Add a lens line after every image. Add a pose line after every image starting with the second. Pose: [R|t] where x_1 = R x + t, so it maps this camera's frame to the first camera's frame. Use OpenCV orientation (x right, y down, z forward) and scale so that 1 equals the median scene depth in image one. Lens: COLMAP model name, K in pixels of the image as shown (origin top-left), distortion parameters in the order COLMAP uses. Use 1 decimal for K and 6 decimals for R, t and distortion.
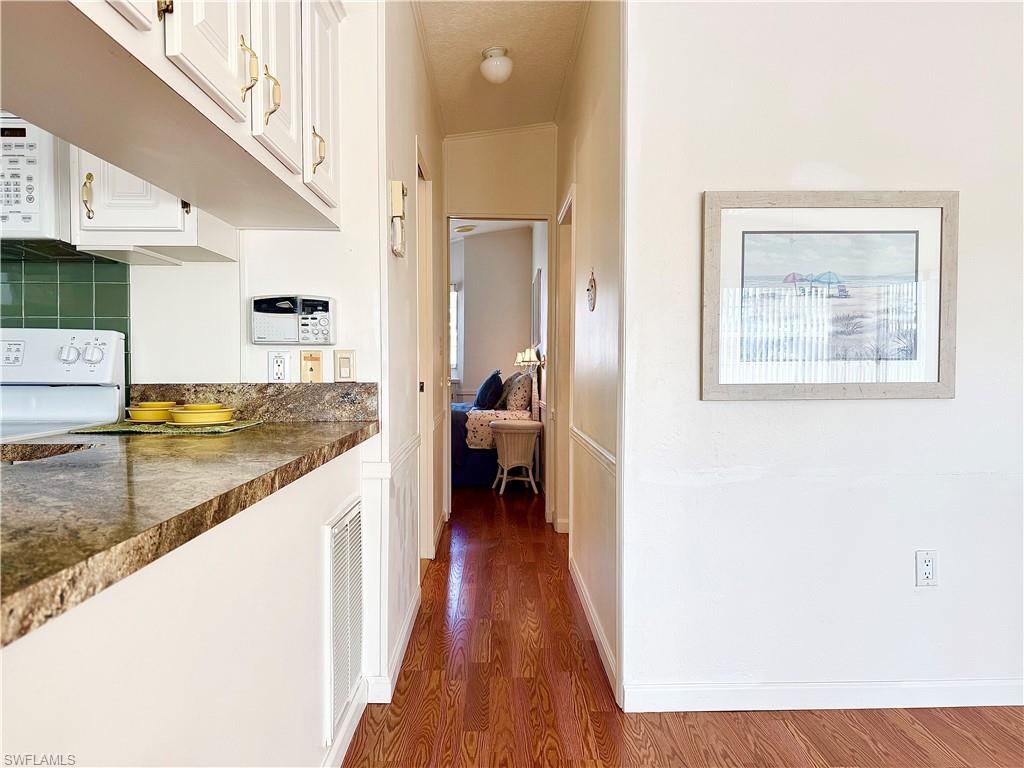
lens RADIAL K [[714.3, 0, 519.0], [0, 714.3, 384.8], [0, 0, 1]] dist [0.047587, -0.065089]
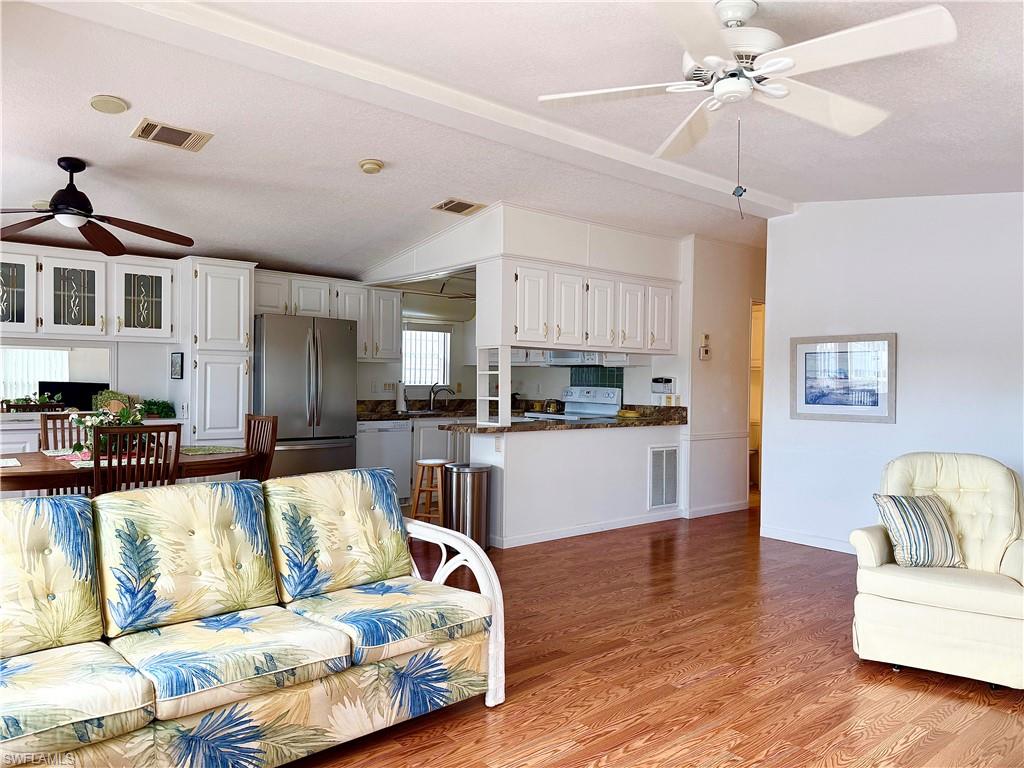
lens RADIAL K [[700.7, 0, 525.1], [0, 700.7, 387.1], [0, 0, 1]] dist [0.170329, -0.301725]
pose [[0.628019, 0.016696, -0.778019, 1.620802], [-0.038065, 0.999232, -0.009283, -0.032402], [0.777267, 0.035445, 0.628172, -1.313079]]
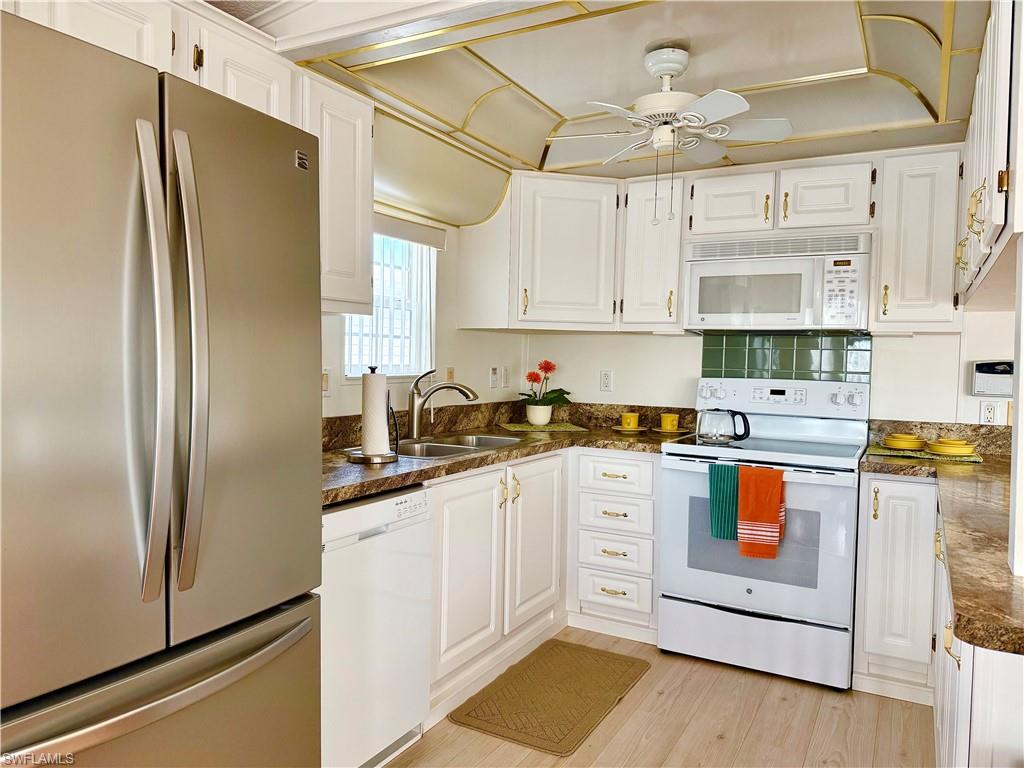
lens RADIAL K [[722.8, 0, 516.5], [0, 722.8, 386.3], [0, 0, 1]] dist [0.030621, -0.050172]
pose [[0.855462, 0.039299, -0.516372, -0.393174], [-0.037150, 0.999204, 0.014500, -0.061424], [0.516531, 0.006779, 0.856242, -0.614243]]
